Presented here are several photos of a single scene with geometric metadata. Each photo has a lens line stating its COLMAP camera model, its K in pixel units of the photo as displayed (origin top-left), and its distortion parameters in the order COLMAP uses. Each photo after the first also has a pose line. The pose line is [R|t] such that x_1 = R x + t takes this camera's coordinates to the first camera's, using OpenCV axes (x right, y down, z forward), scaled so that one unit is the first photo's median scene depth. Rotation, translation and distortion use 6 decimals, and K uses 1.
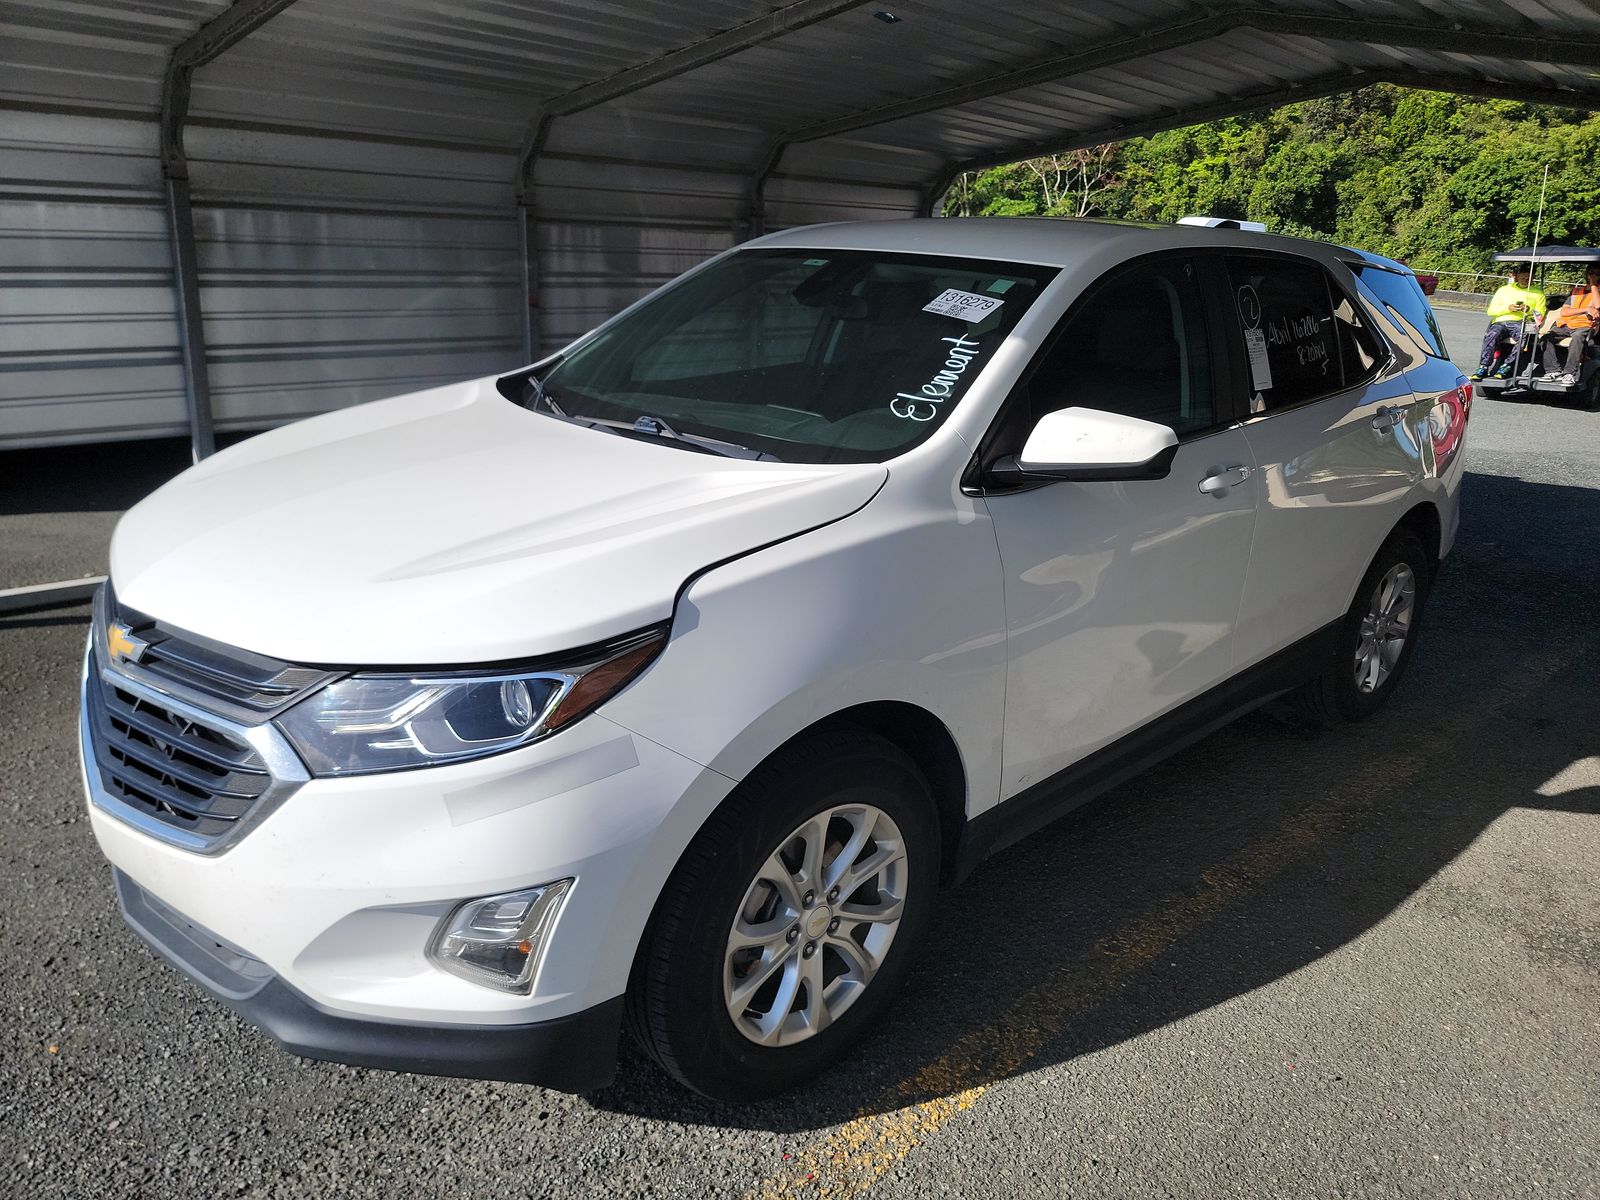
lens RADIAL K [[1119.8, 0, 800.0], [0, 1119.8, 600.0], [0, 0, 1]] dist [0.076508, -0.070462]
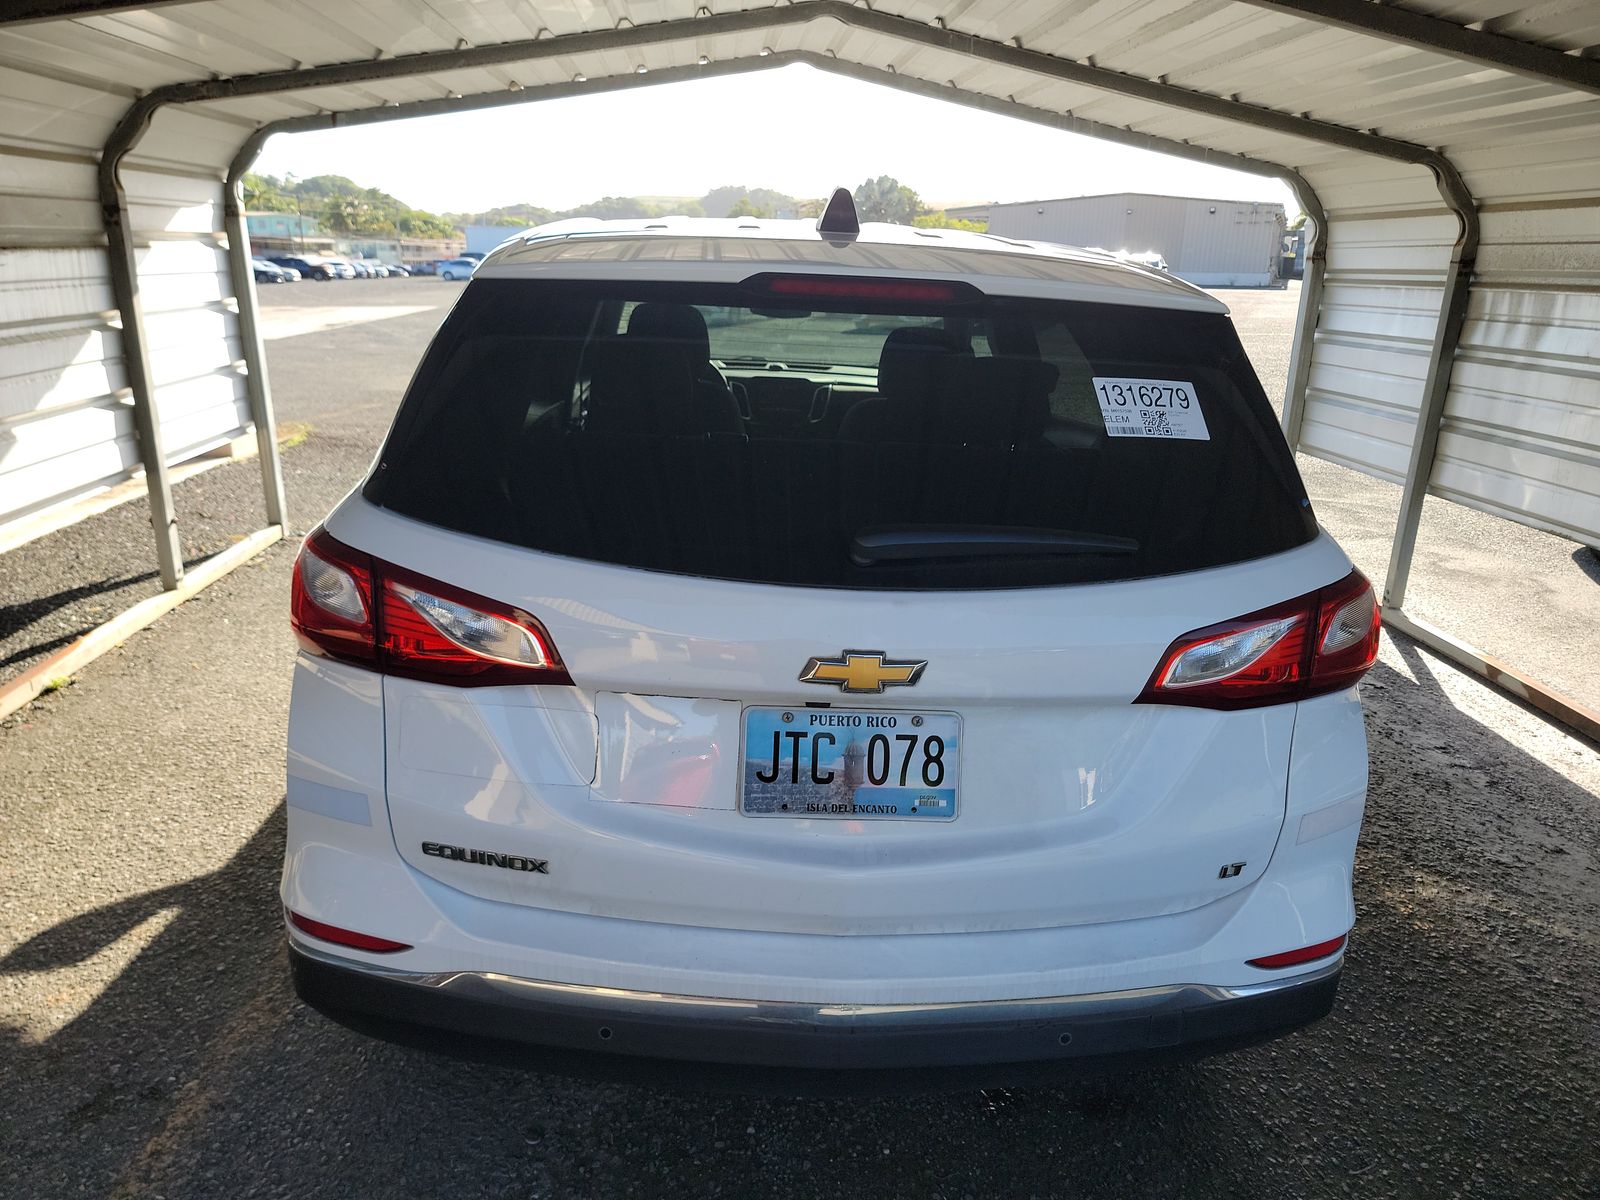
lens RADIAL K [[1119.8, 0, 800.0], [0, 1119.8, 600.0], [0, 0, 1]] dist [0.076508, -0.070462]
pose [[-0.651686, 0.155207, -0.742439, 0.685152], [-0.295351, 0.849655, 0.436869, -0.357689], [0.698622, 0.503982, -0.507867, 1.187190]]
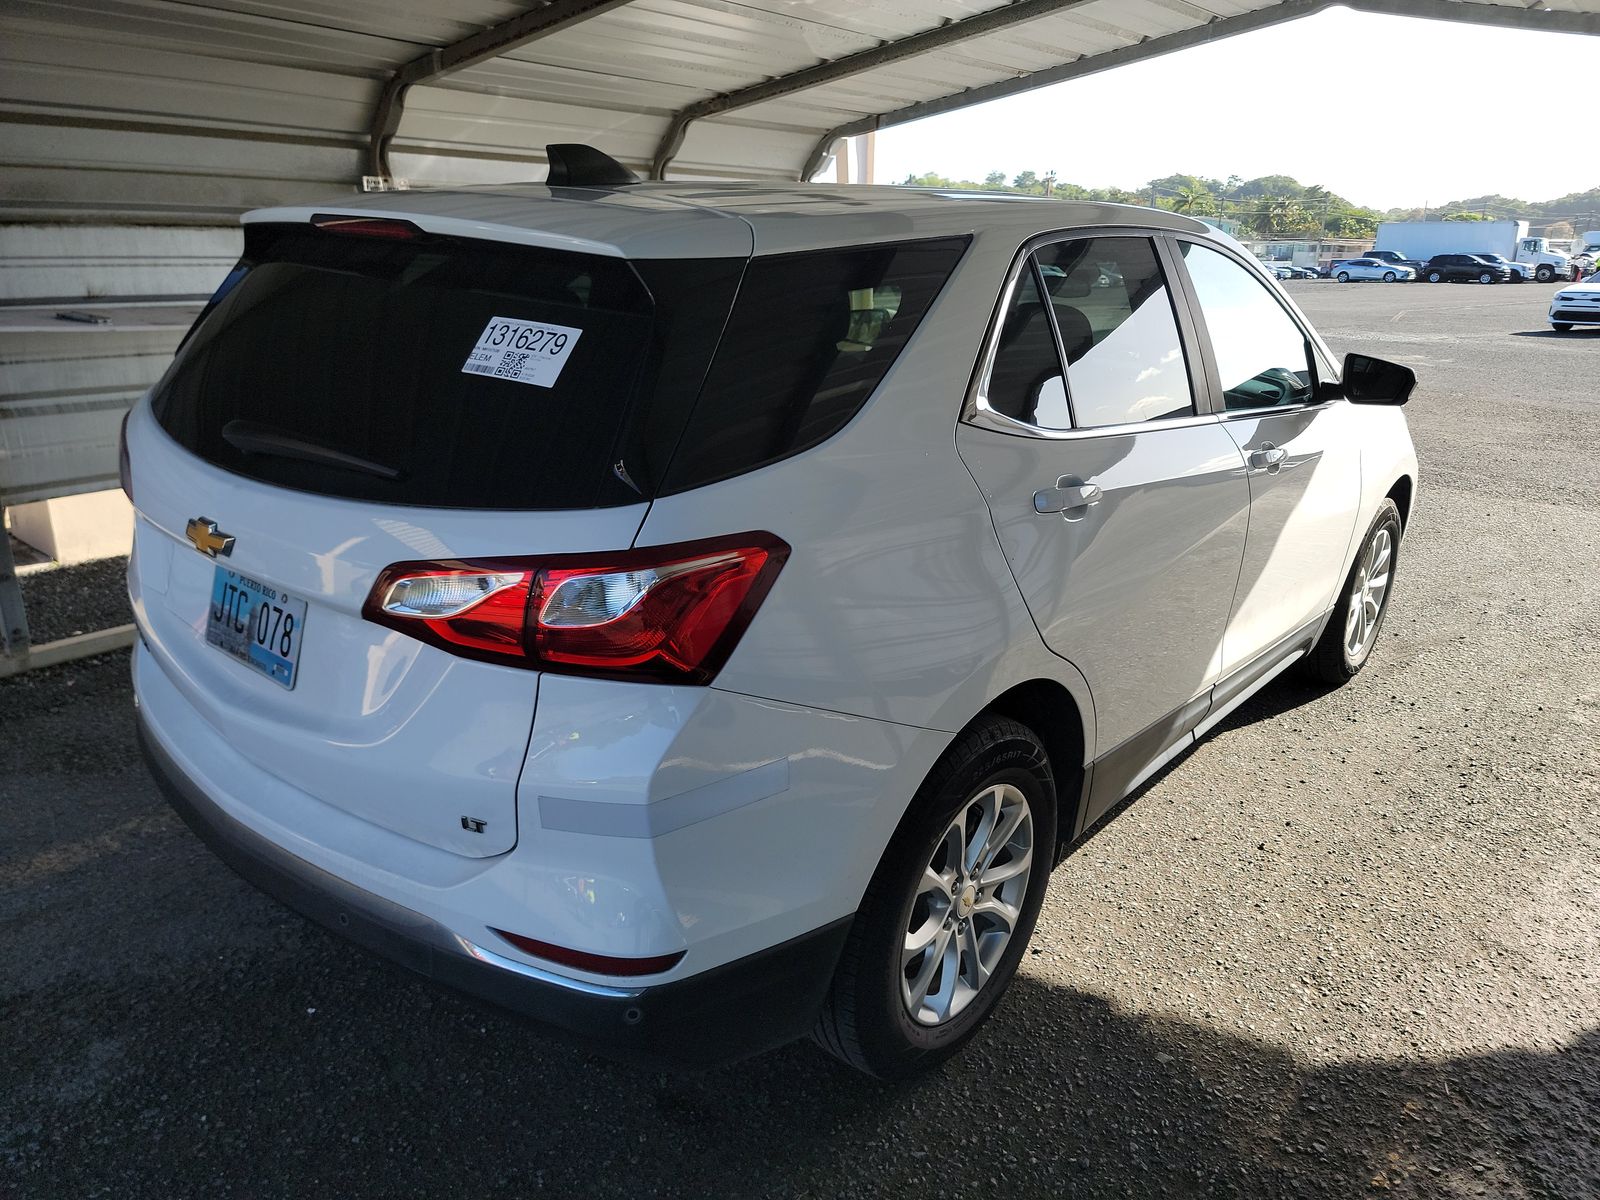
lens RADIAL K [[1119.8, 0, 800.0], [0, 1119.8, 600.0], [0, 0, 1]] dist [0.076508, -0.070462]
pose [[-0.991338, -0.037447, -0.125882, 0.296555], [-0.104709, 0.803916, 0.585453, -0.437998], [0.079276, 0.593563, -0.800874, 1.386187]]
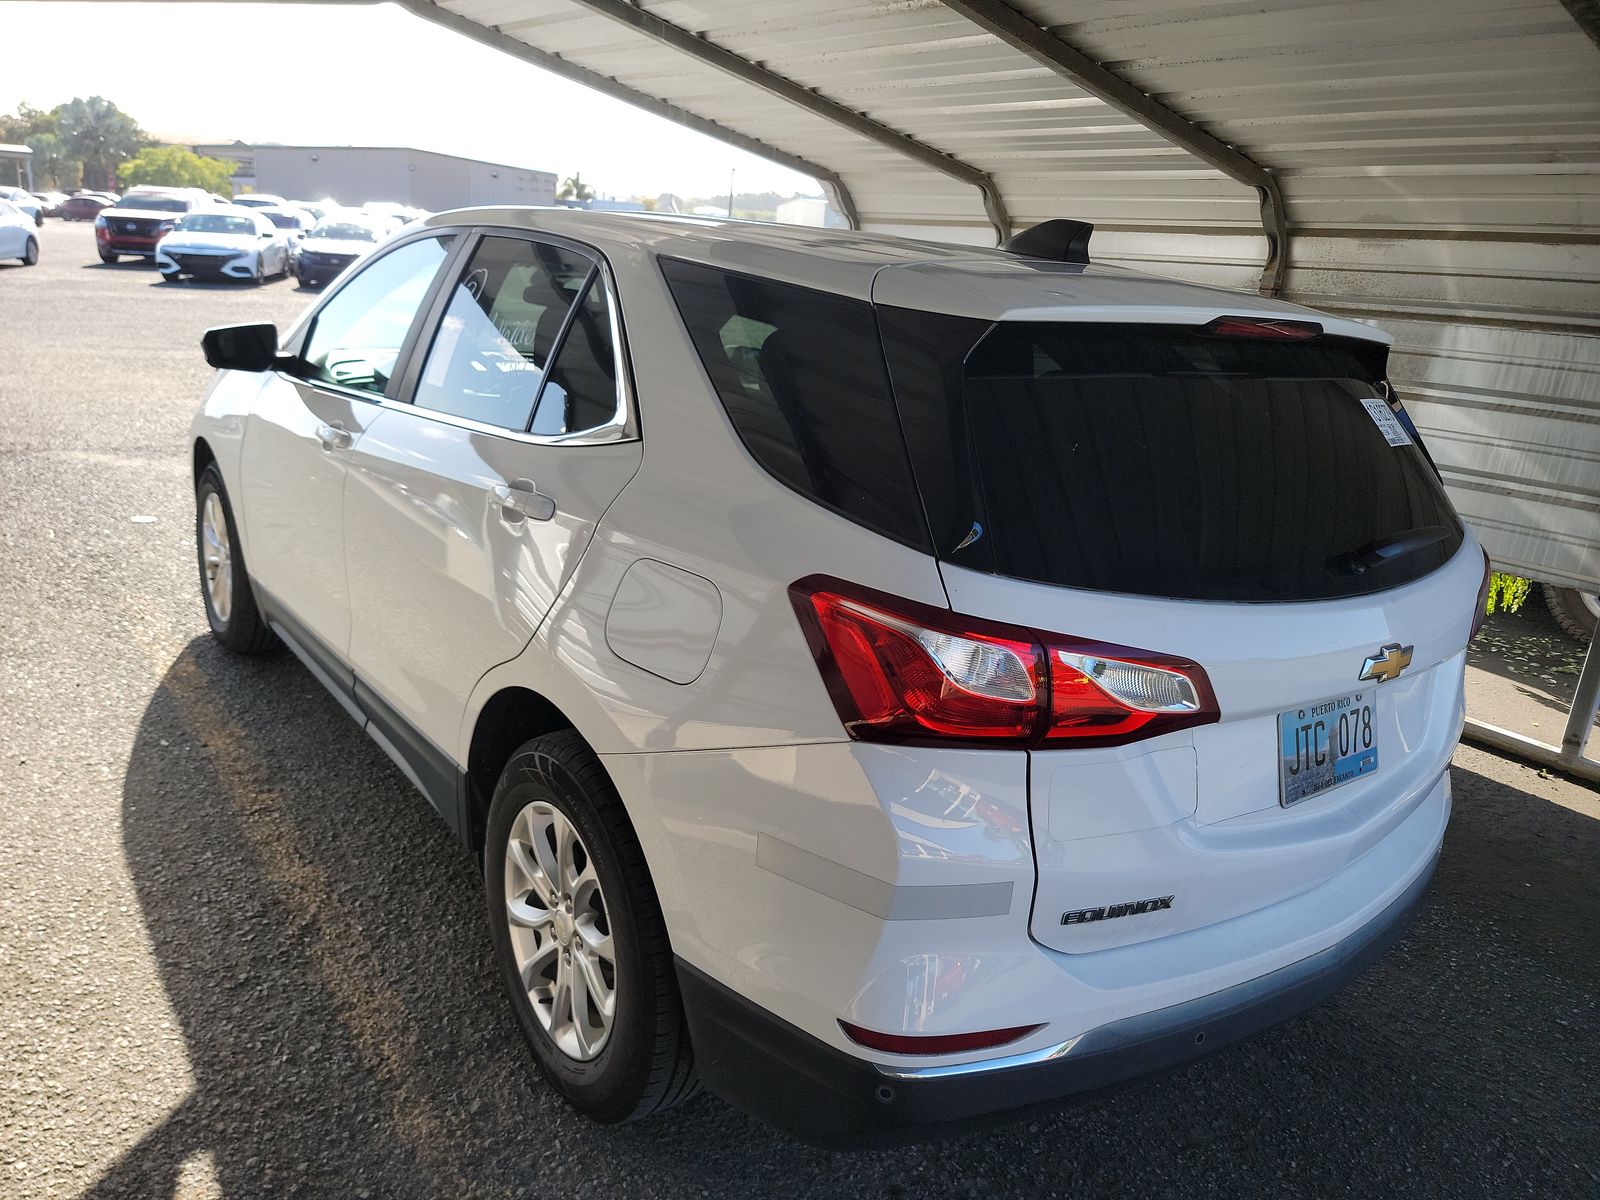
lens RADIAL K [[1108.1, 0, 800.0], [0, 1108.1, 600.0], [0, 0, 1]] dist [0.069689, -0.065022]
pose [[-0.097681, 0.239613, -0.965942, 0.816275], [-0.389562, 0.883931, 0.258664, -0.248848], [0.915805, 0.401561, 0.007001, 0.864400]]
